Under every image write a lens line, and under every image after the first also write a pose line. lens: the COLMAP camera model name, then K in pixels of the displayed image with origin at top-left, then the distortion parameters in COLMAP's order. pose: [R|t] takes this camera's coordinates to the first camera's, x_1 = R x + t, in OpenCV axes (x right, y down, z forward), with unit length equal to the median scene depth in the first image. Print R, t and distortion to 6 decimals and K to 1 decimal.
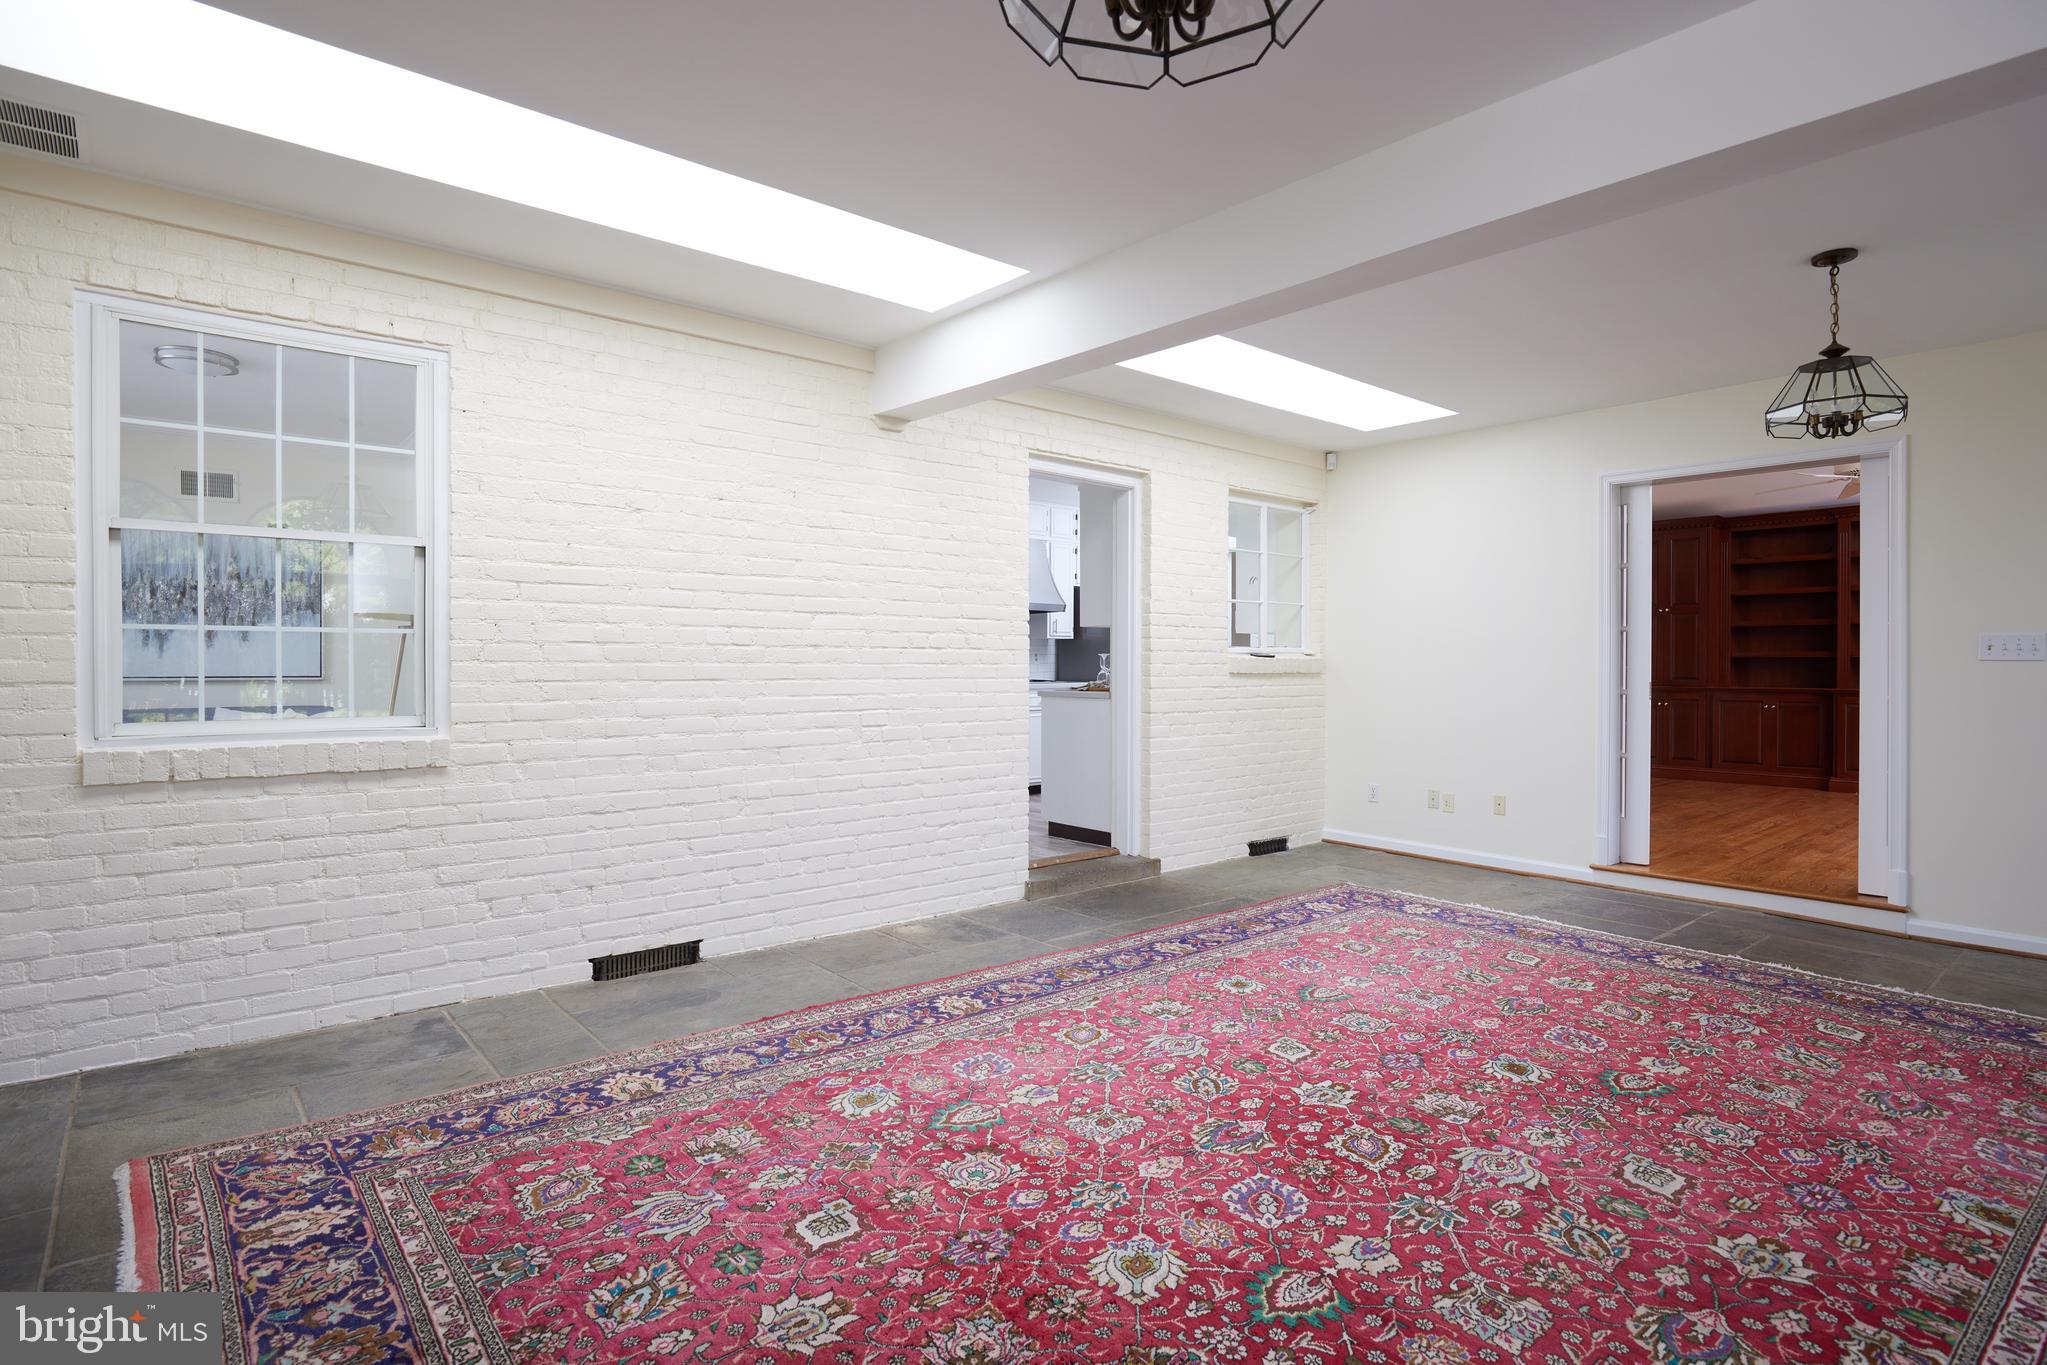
lens RADIAL K [[1054.3, 0, 1022.5], [0, 1054.3, 672.1], [0, 0, 1]] dist [-0.027194, 0.006136]
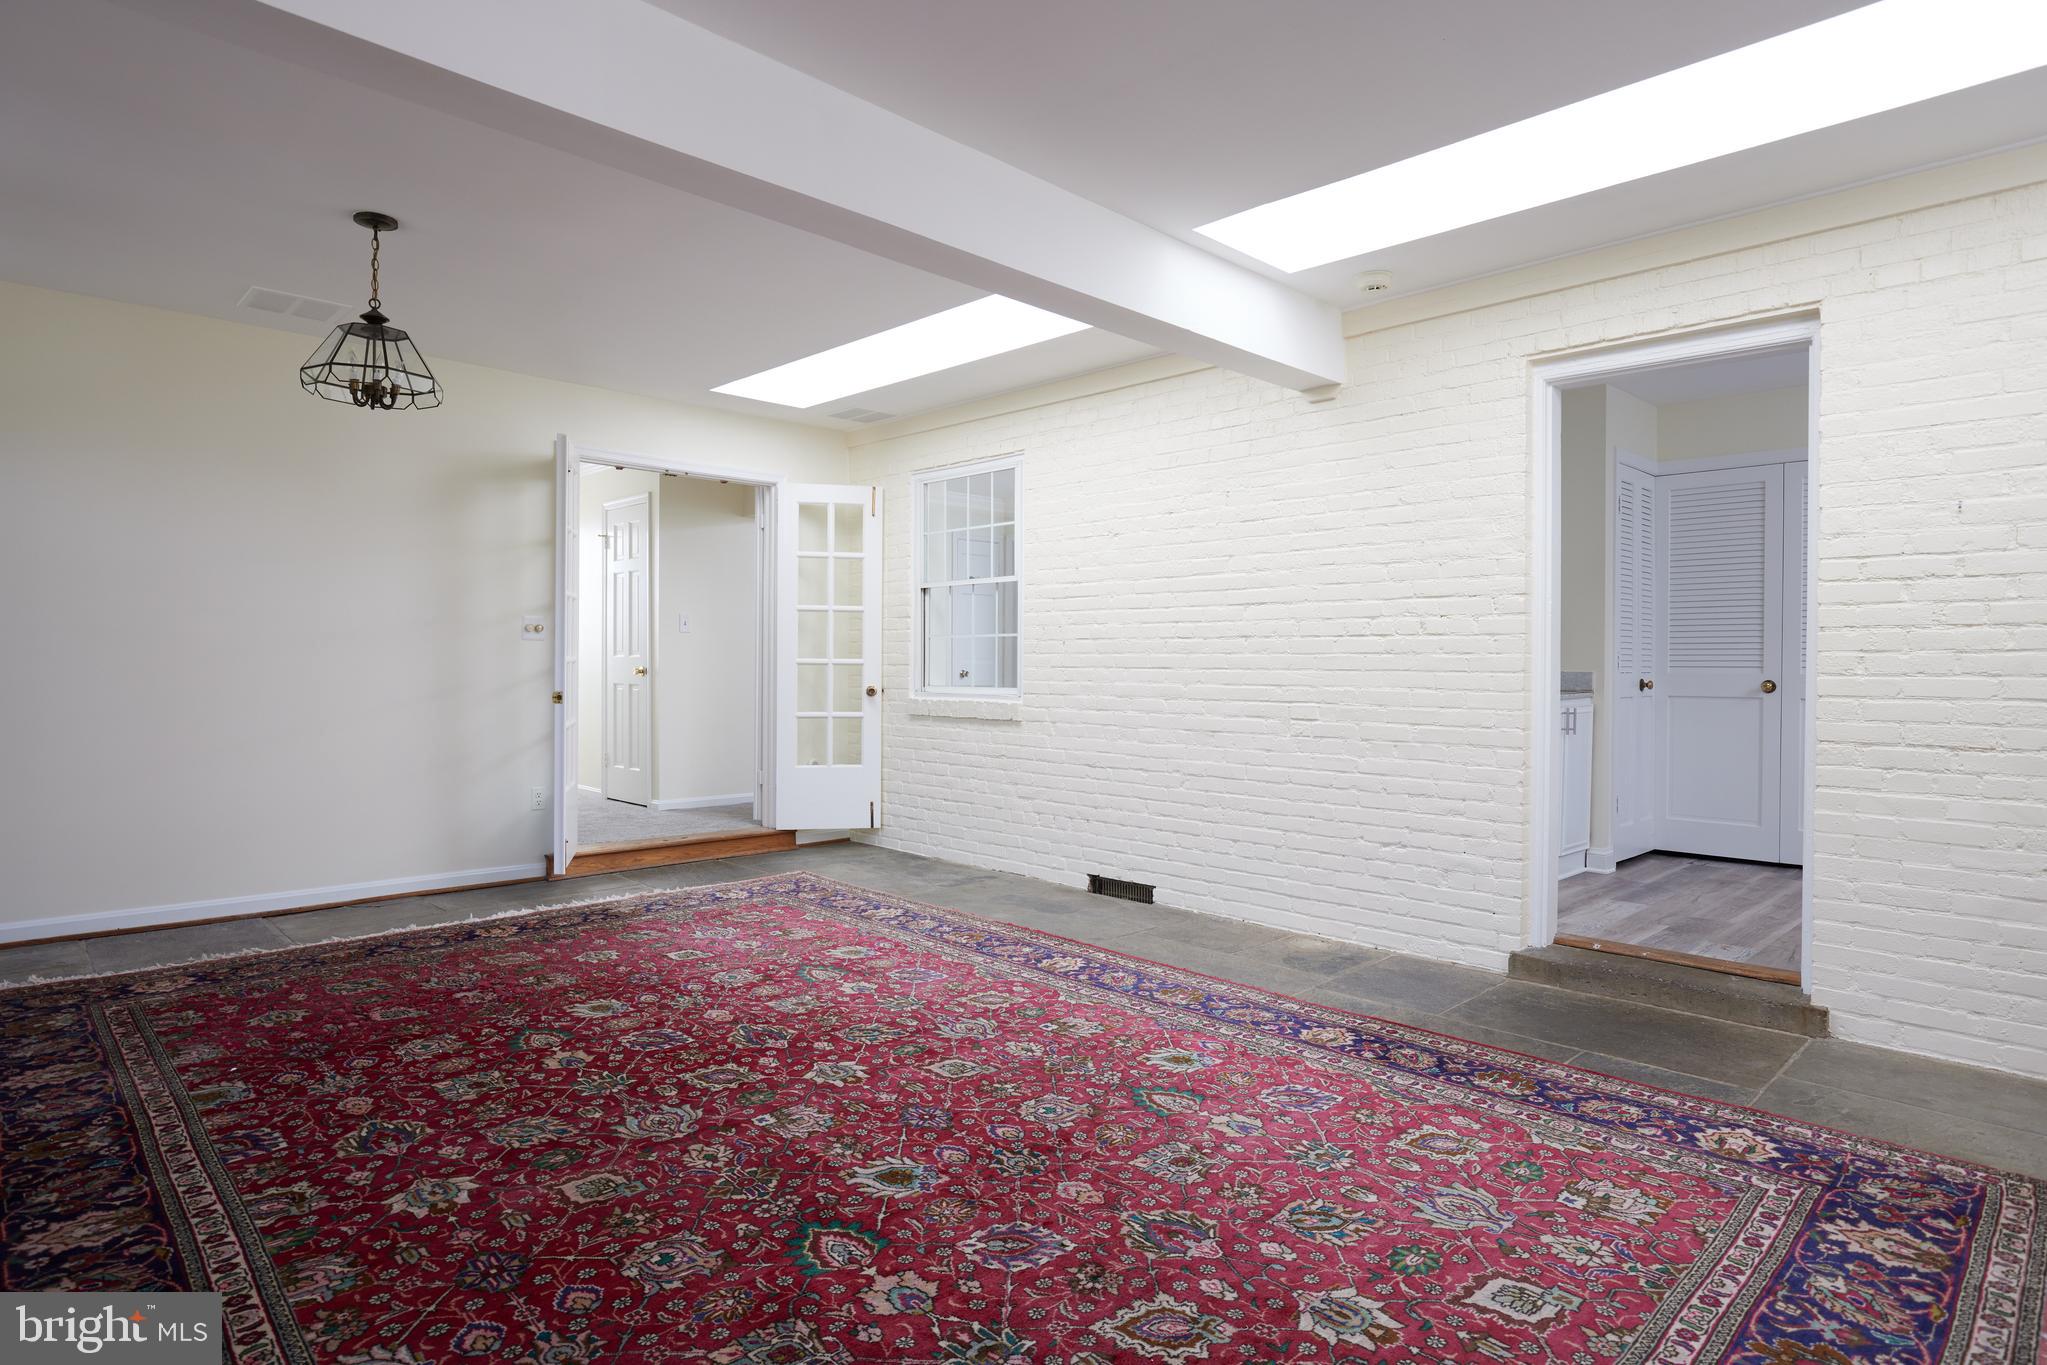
lens RADIAL K [[1111.8, 0, 1013.0], [0, 1111.8, 675.8], [0, 0, 1]] dist [-0.018512, 0.001181]
pose [[0.060529, 0.010821, -0.998108, 1.261656], [-0.012830, 0.999867, 0.010062, 0.007521], [0.998084, 0.012196, 0.060660, 1.020680]]
